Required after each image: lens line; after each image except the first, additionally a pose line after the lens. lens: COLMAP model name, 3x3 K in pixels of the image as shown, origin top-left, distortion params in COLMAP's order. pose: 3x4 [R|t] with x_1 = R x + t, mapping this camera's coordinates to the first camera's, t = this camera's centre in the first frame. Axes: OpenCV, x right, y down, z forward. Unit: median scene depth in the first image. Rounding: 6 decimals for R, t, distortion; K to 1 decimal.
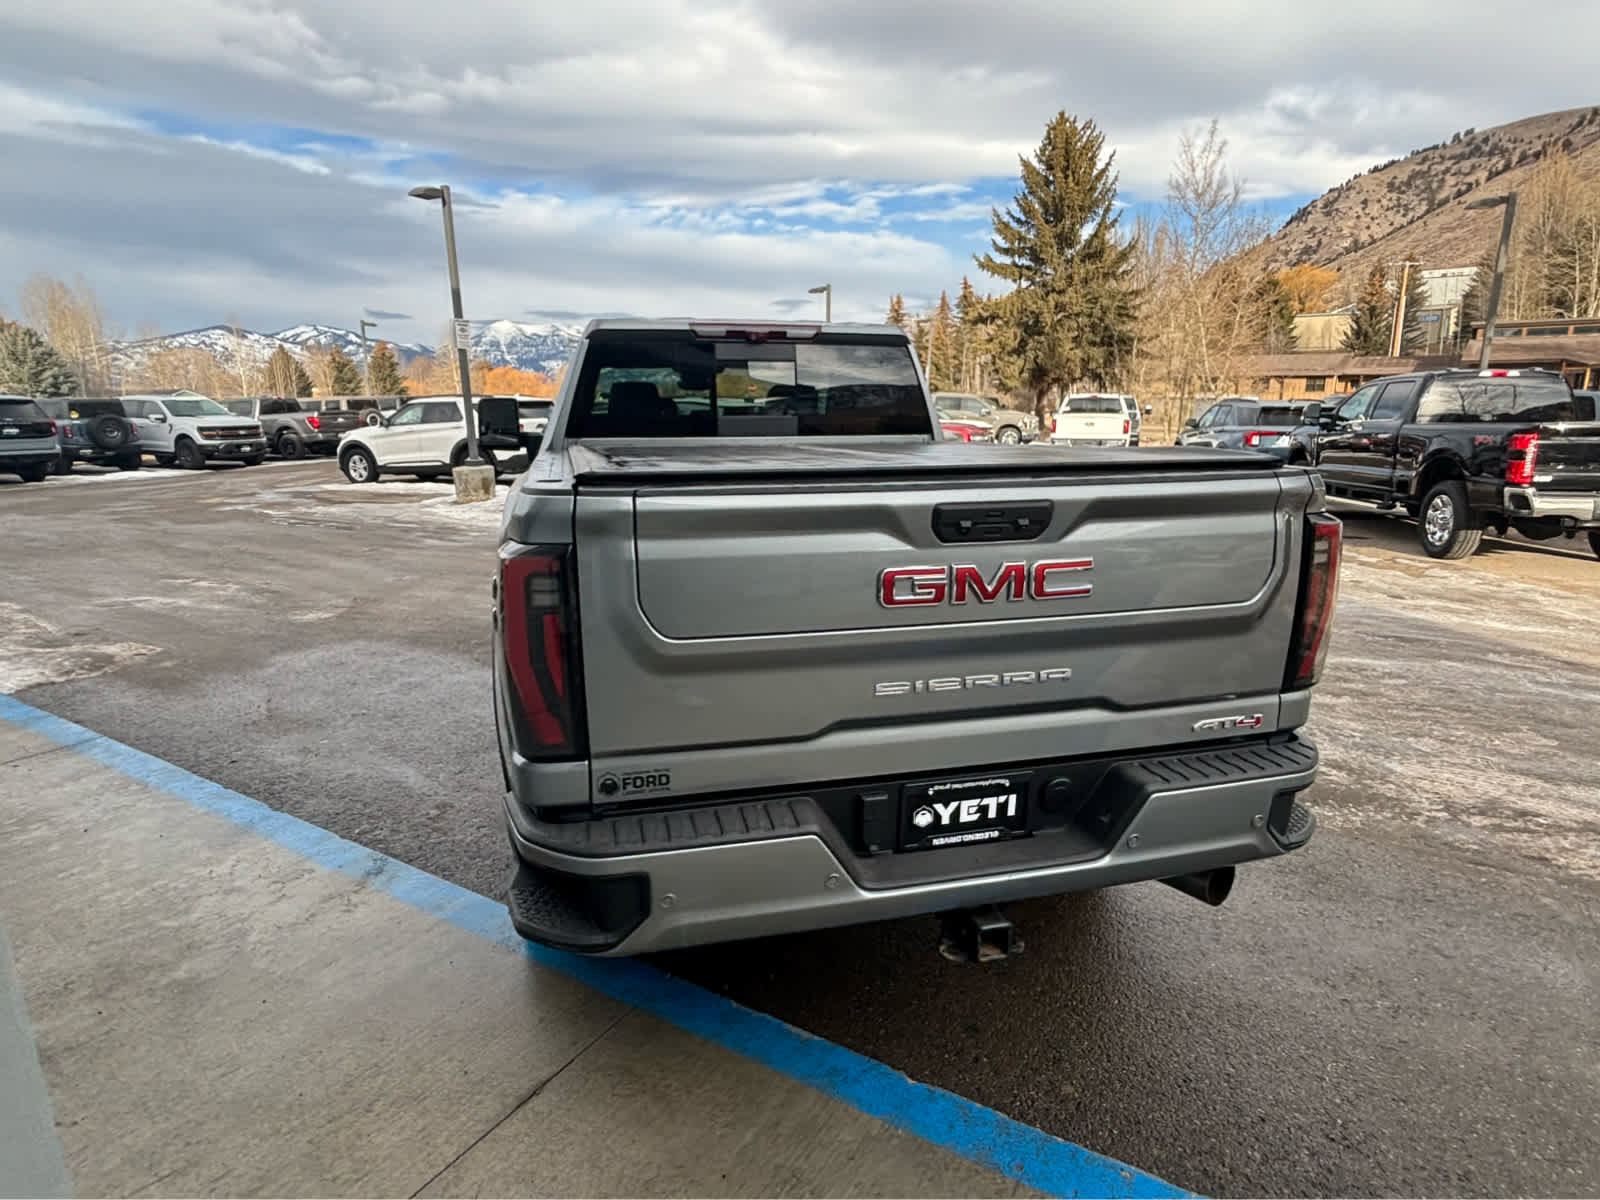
lens RADIAL K [[891.6, 0, 798.8], [0, 891.6, 604.1], [0, 0, 1]] dist [-0.009969, 0.004284]
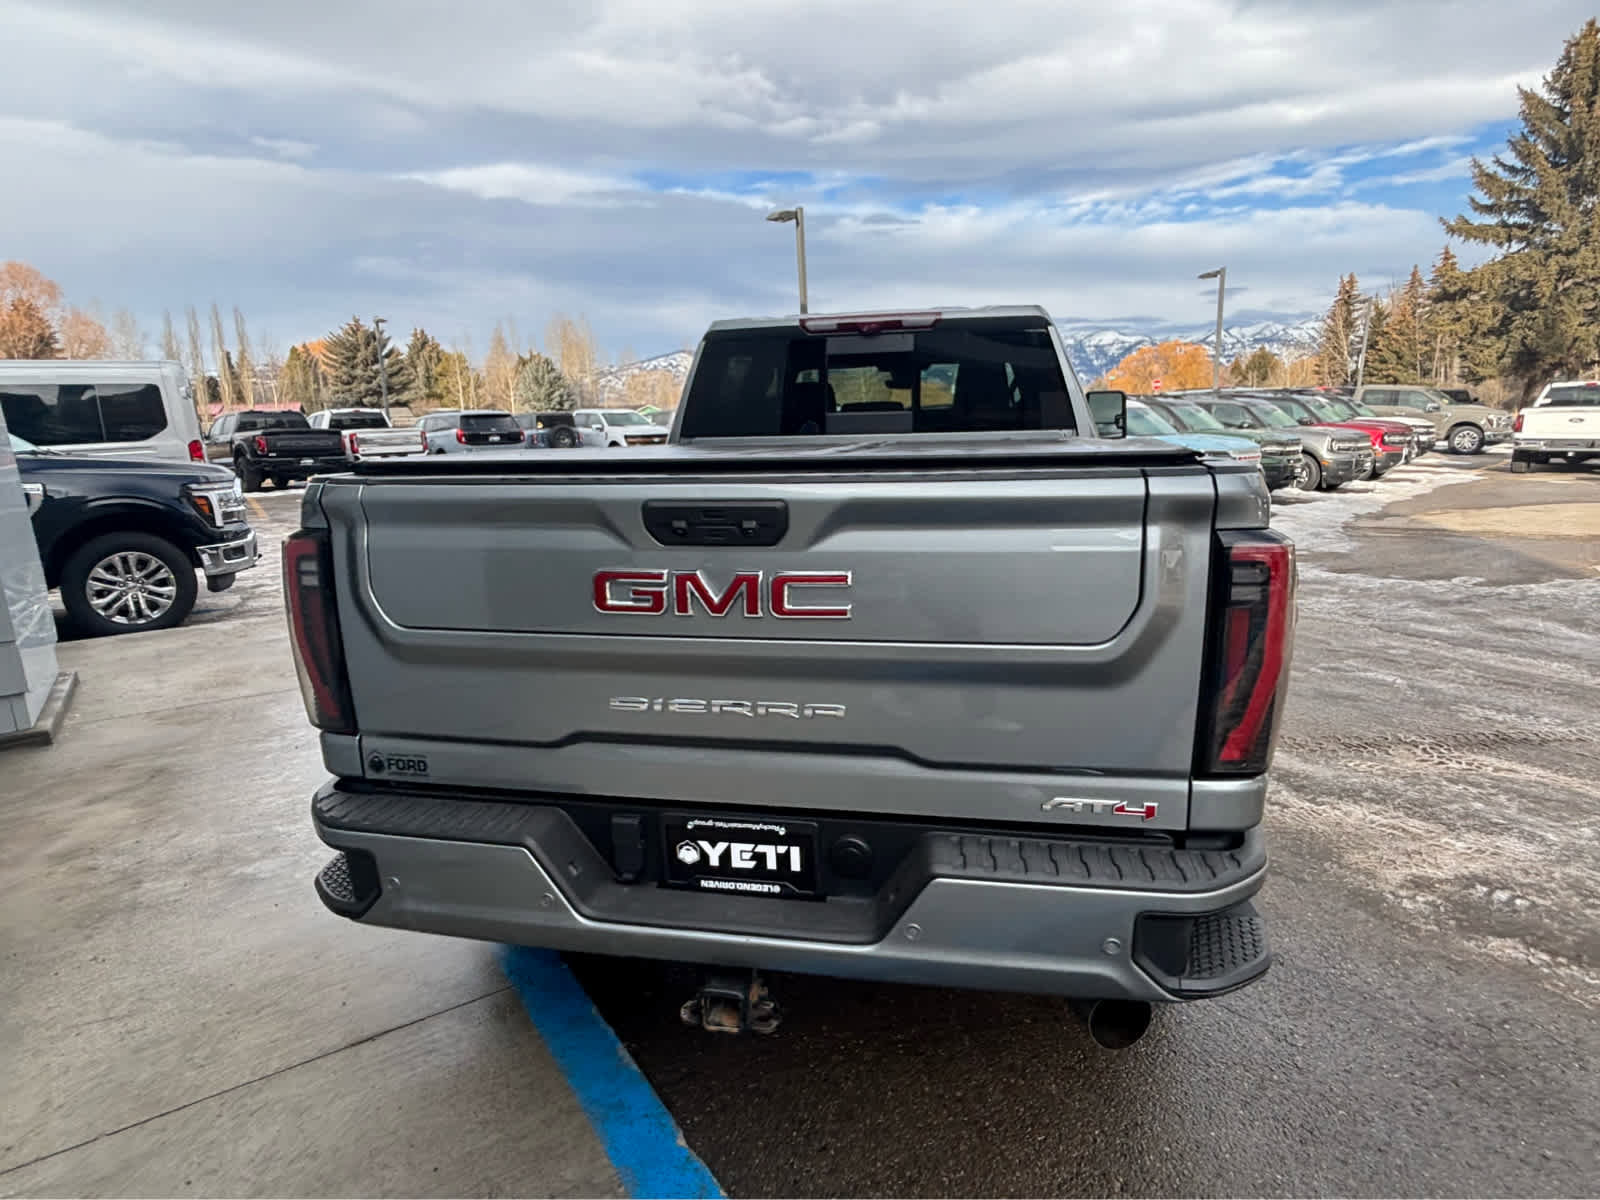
lens RADIAL K [[891.6, 0, 798.8], [0, 891.6, 604.1], [0, 0, 1]] dist [-0.009969, 0.004284]
pose [[0.905217, 0.069948, -0.419154, 0.062312], [-0.071927, 0.997348, 0.011099, -0.002816], [0.418819, 0.020101, 0.907847, 0.024252]]
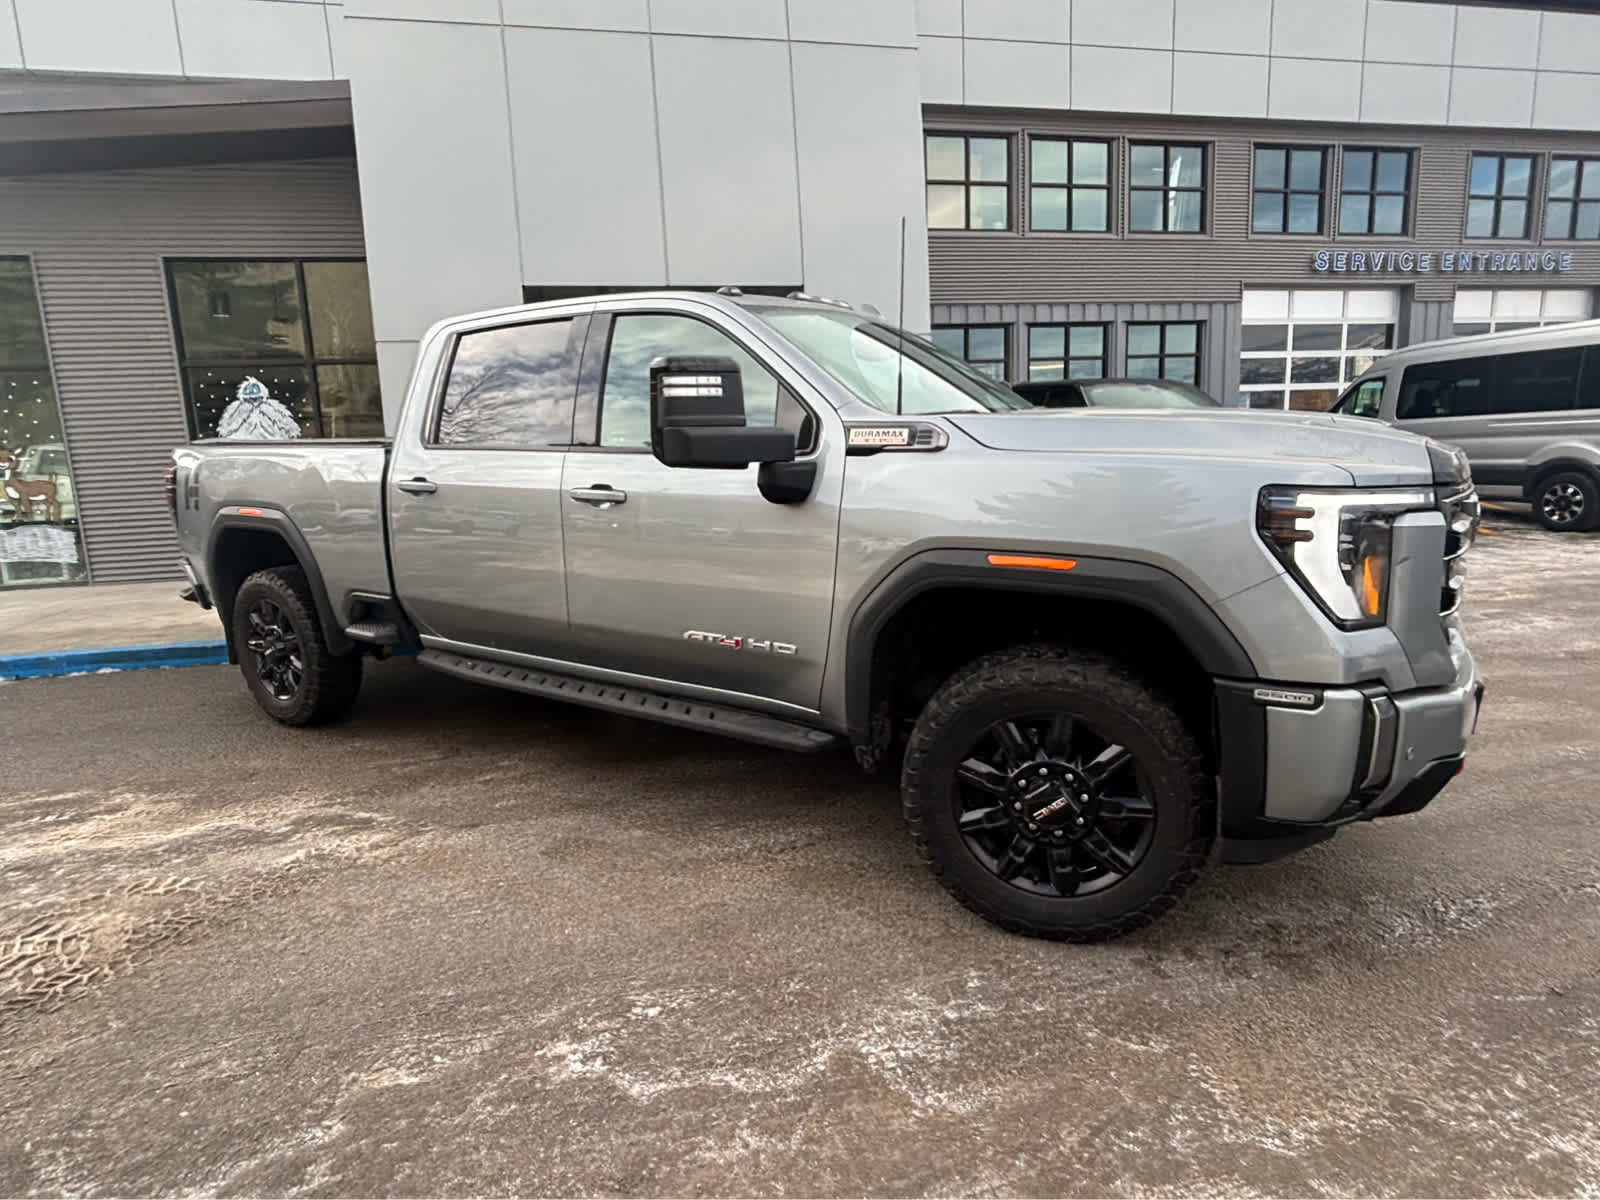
lens RADIAL K [[891.6, 0, 798.8], [0, 891.6, 604.1], [0, 0, 1]] dist [-0.009969, 0.004284]
pose [[-0.733600, 0.151267, -0.662532, 0.113431], [-0.118815, 0.931348, 0.344201, -0.089624], [0.669114, 0.331224, -0.665264, 0.444176]]
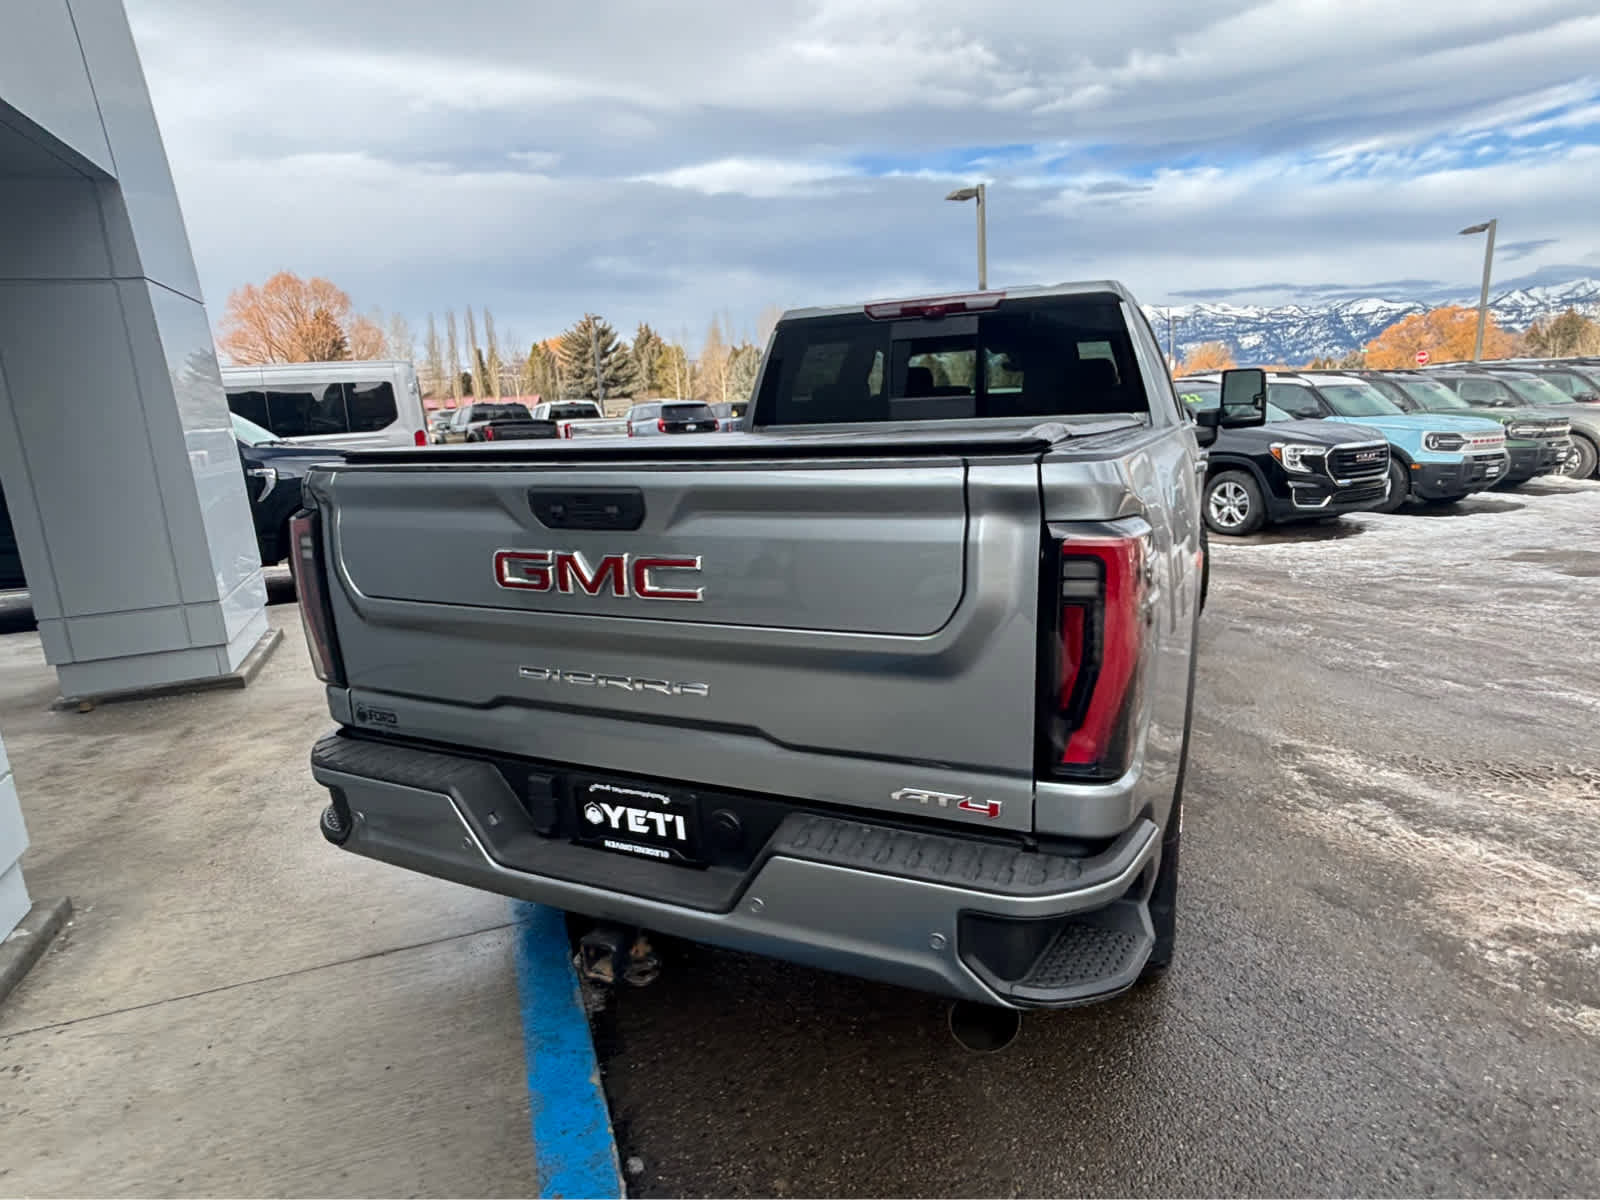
lens RADIAL K [[895.6, 0, 797.3], [0, 895.6, 603.7], [0, 0, 1]] dist [-0.017233, 0.010487]
pose [[0.783560, 0.106130, -0.612185, 0.091955], [-0.098895, 0.994046, 0.045751, -0.005494], [0.613395, 0.024693, 0.789390, 0.038266]]
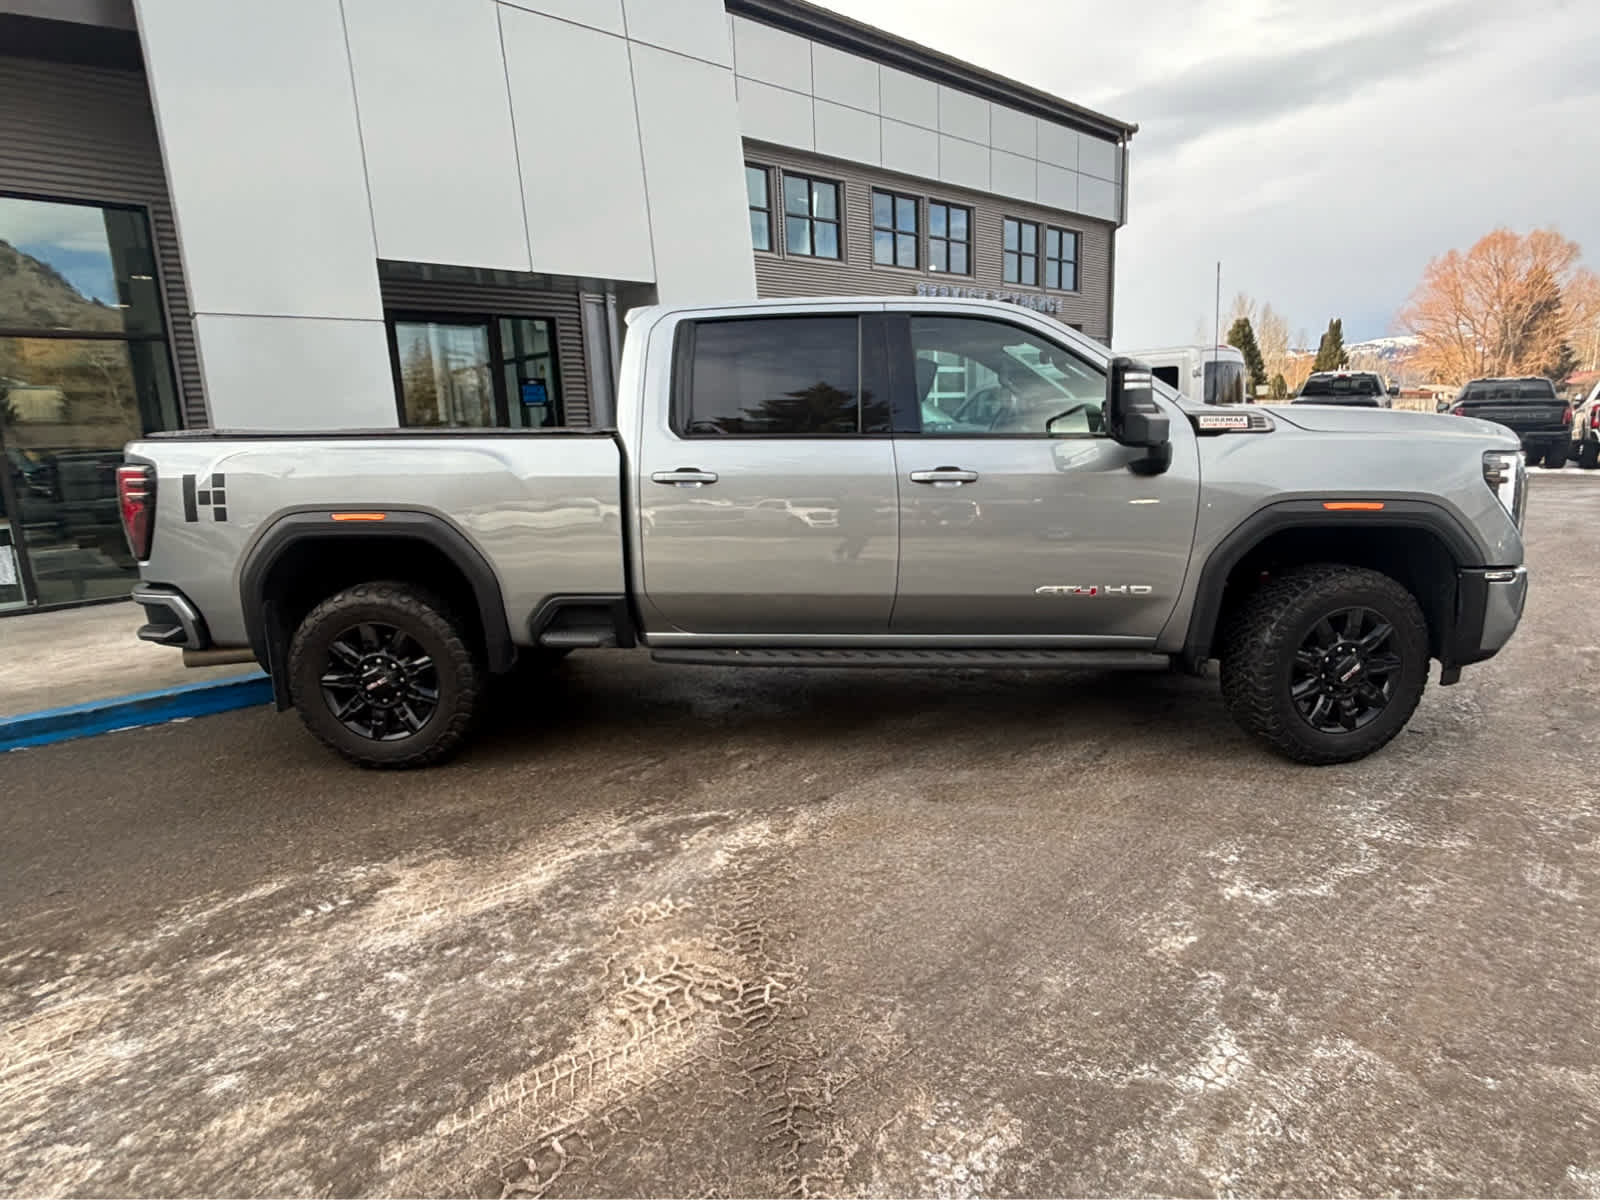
lens RADIAL K [[875.6, 0, 794.4], [0, 875.6, 627.2], [0, 0, 1]] dist [0.004696, 0.000835]
pose [[-0.299133, 0.226559, -0.926925, 0.218212], [-0.182015, 0.940021, 0.288499, -0.063359], [0.936691, 0.255013, -0.239954, 0.319732]]
